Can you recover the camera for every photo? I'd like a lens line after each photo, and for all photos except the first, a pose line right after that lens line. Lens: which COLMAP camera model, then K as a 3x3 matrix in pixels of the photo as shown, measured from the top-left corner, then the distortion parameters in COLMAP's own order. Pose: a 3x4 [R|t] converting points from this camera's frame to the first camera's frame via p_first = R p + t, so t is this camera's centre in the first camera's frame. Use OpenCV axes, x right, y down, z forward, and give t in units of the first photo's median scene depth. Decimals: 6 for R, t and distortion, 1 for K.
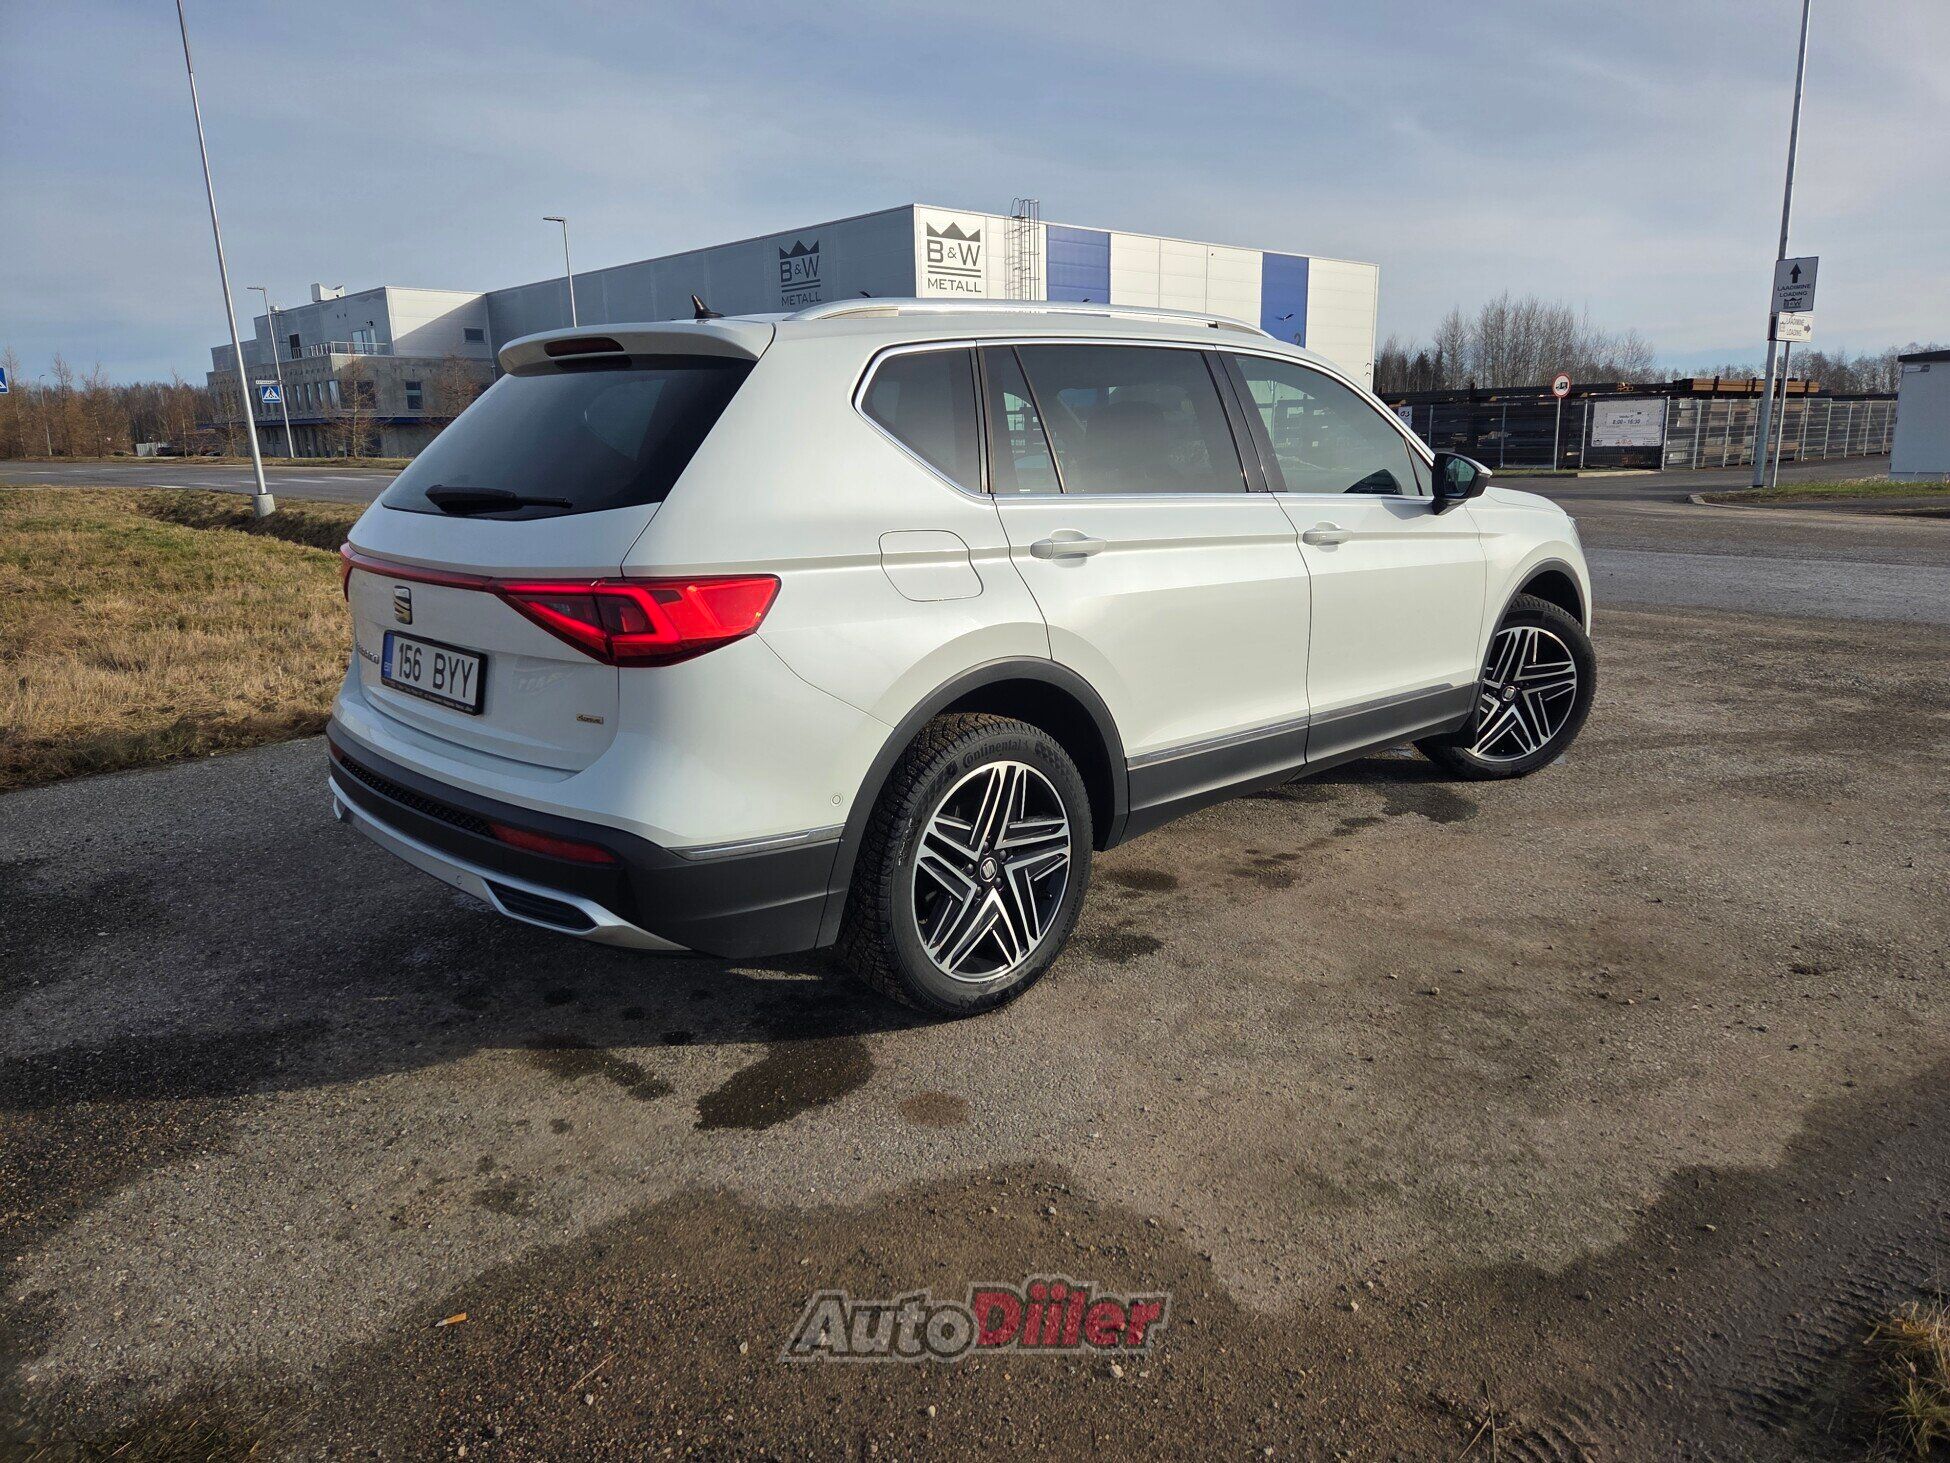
lens RADIAL K [[1279.8, 0, 970.9], [0, 1279.8, 737.9], [0, 0, 1]] dist [0.057326, -0.030092]
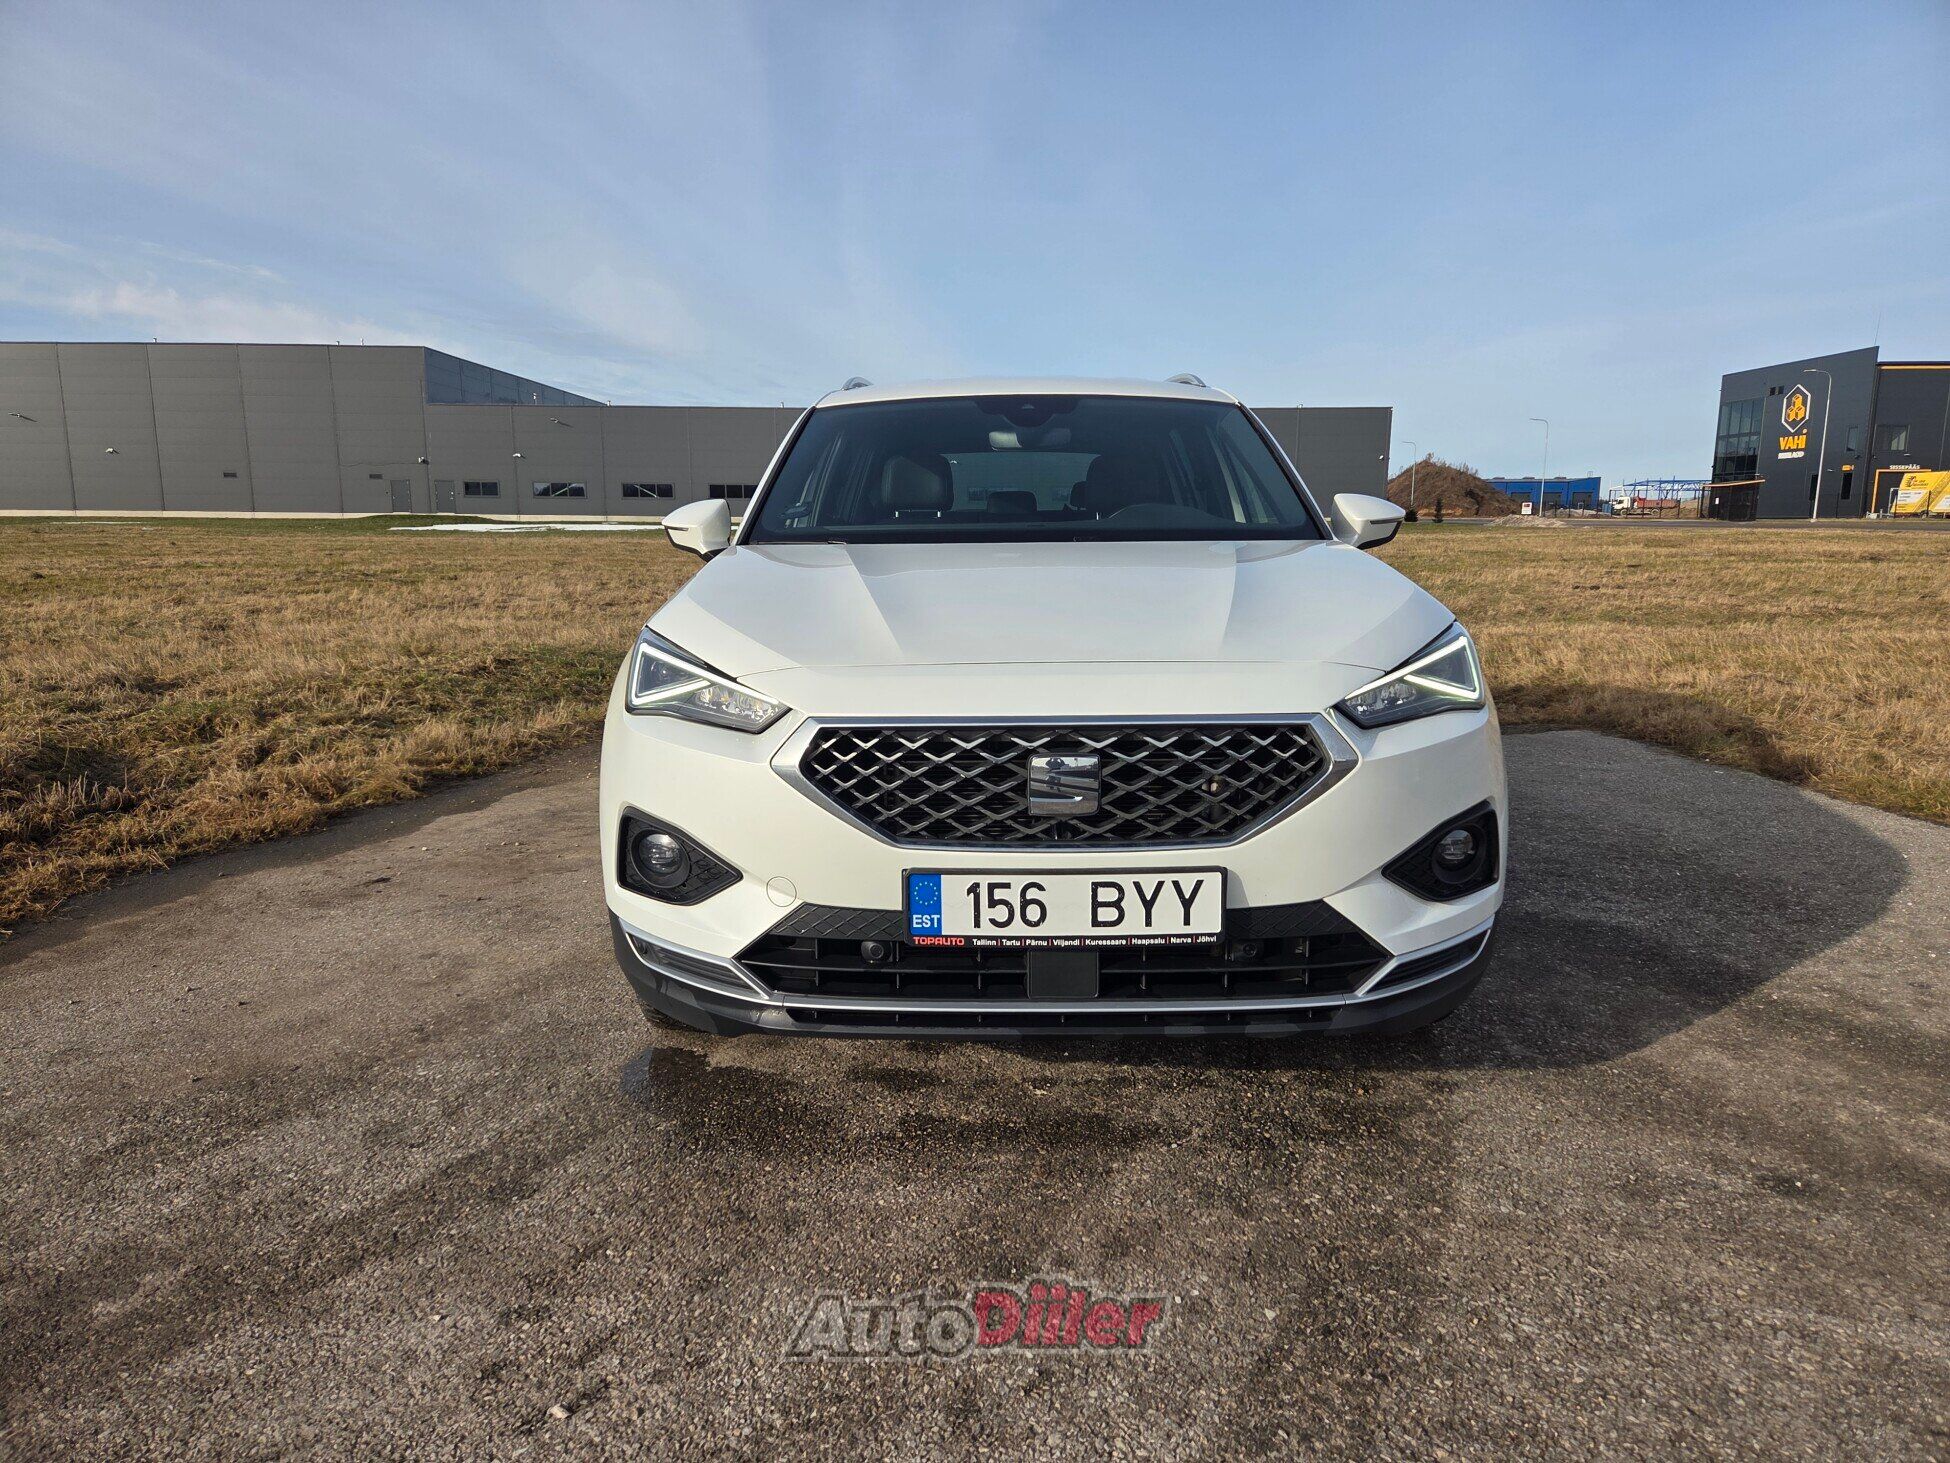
lens RADIAL K [[1279.8, 0, 945.8], [0, 1279.8, 687.4], [0, 0, 1]] dist [0.057326, -0.030092]
pose [[-0.696429, 0.113311, -0.708624, 1.064431], [-0.143466, 0.945538, 0.292191, -0.454553], [0.703139, 0.305153, -0.642244, 2.036327]]
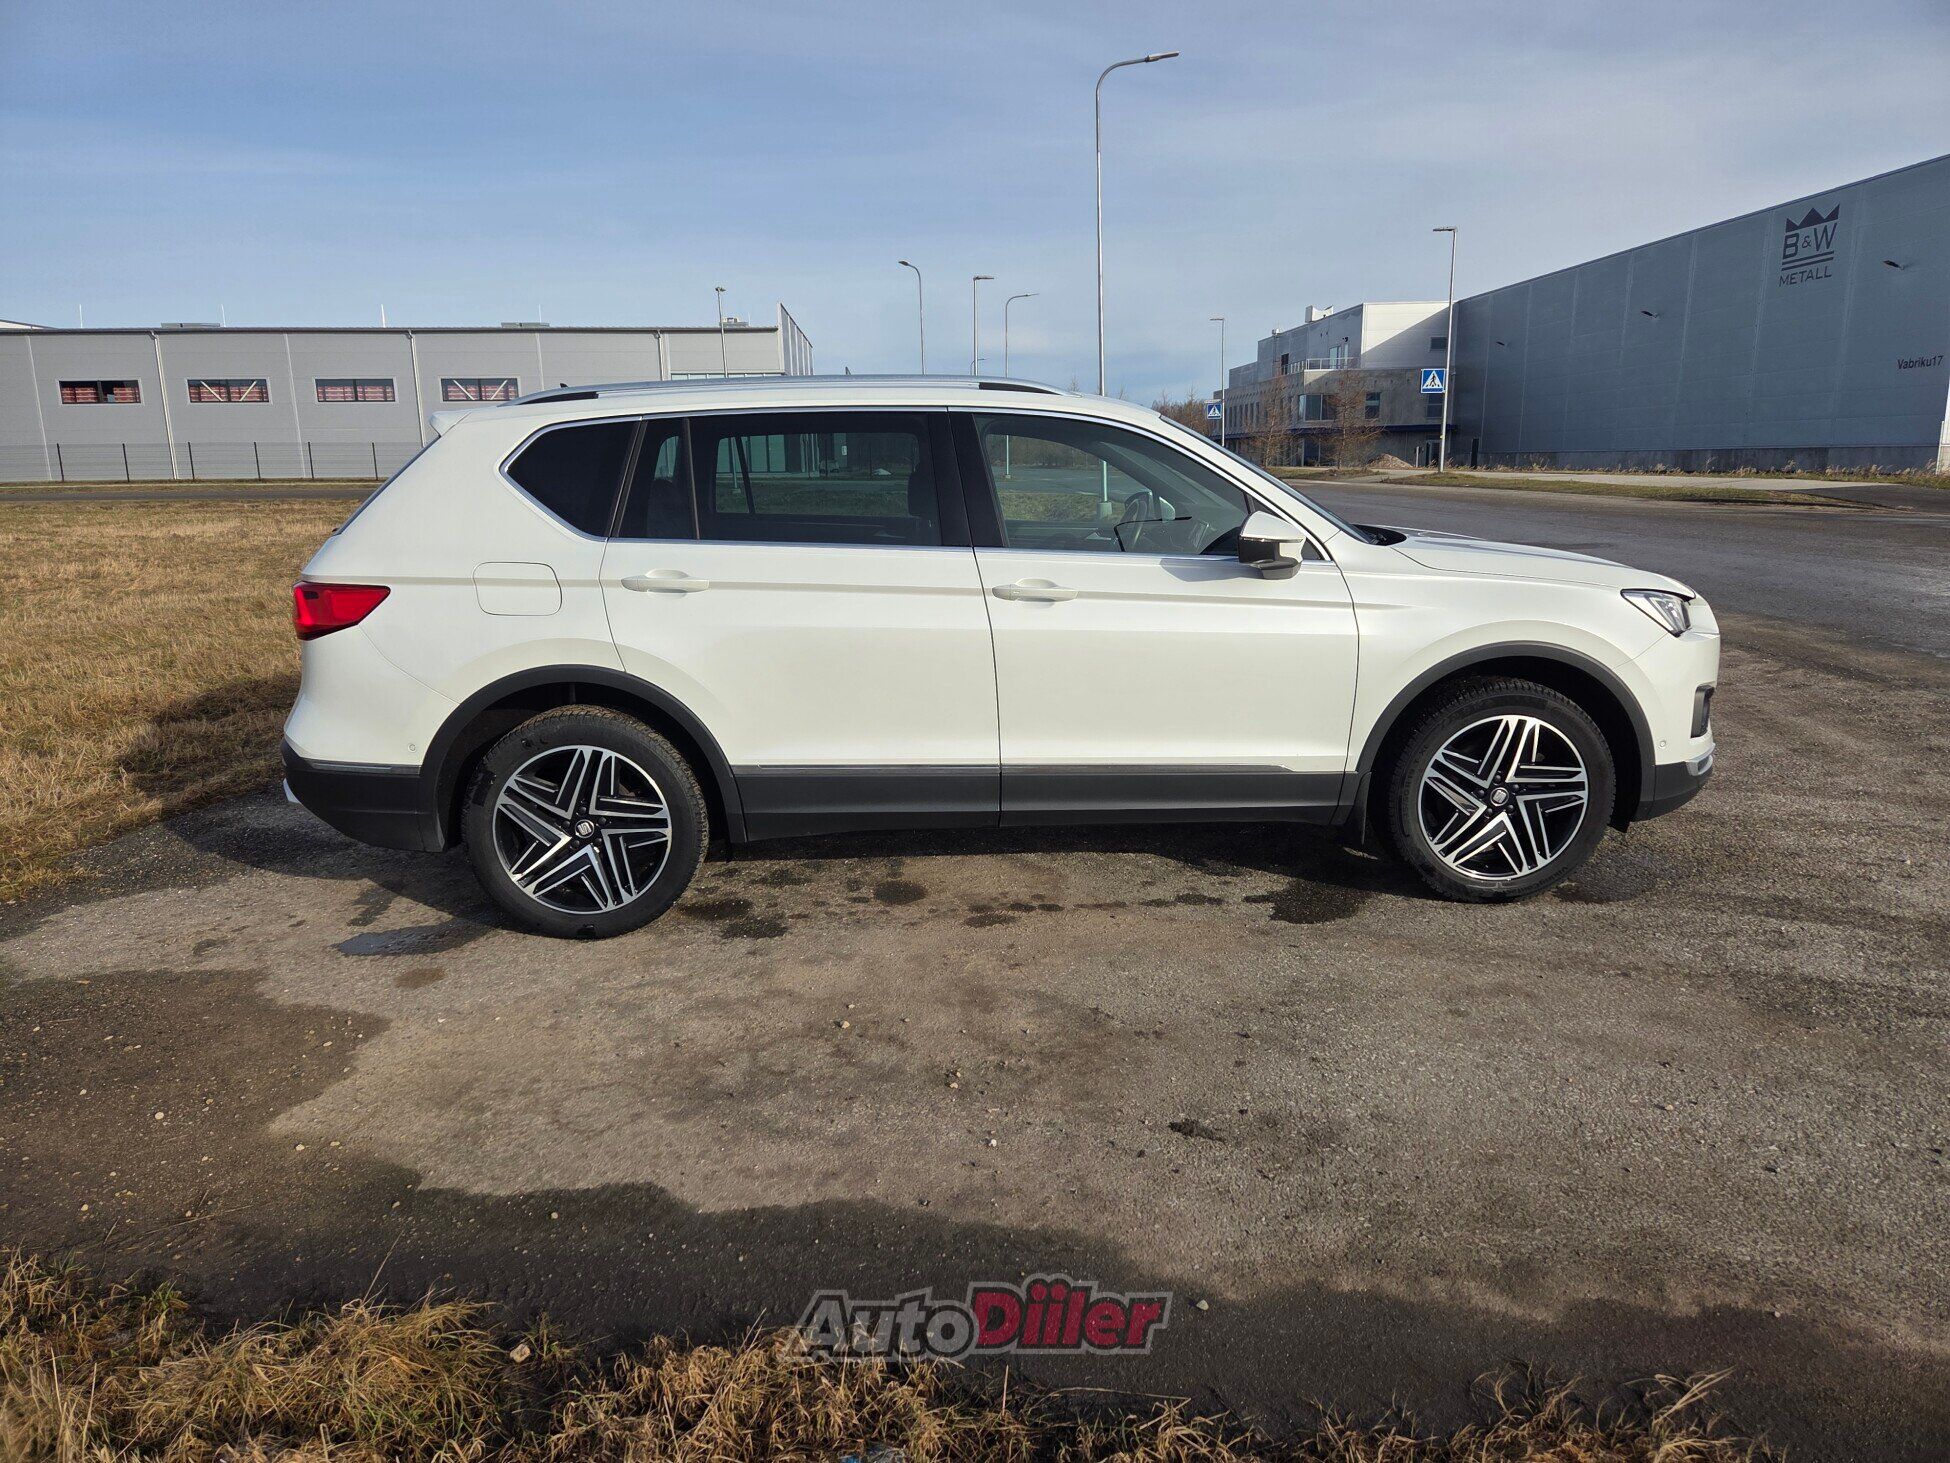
lens RADIAL K [[1279.8, 0, 957.1], [0, 1279.8, 722.5], [0, 0, 1]] dist [0.057326, -0.030092]
pose [[0.753488, 0.136020, -0.643238, 0.953017], [-0.145835, 0.988571, 0.038214, -0.090868], [0.641084, 0.065013, 0.764712, 0.213008]]
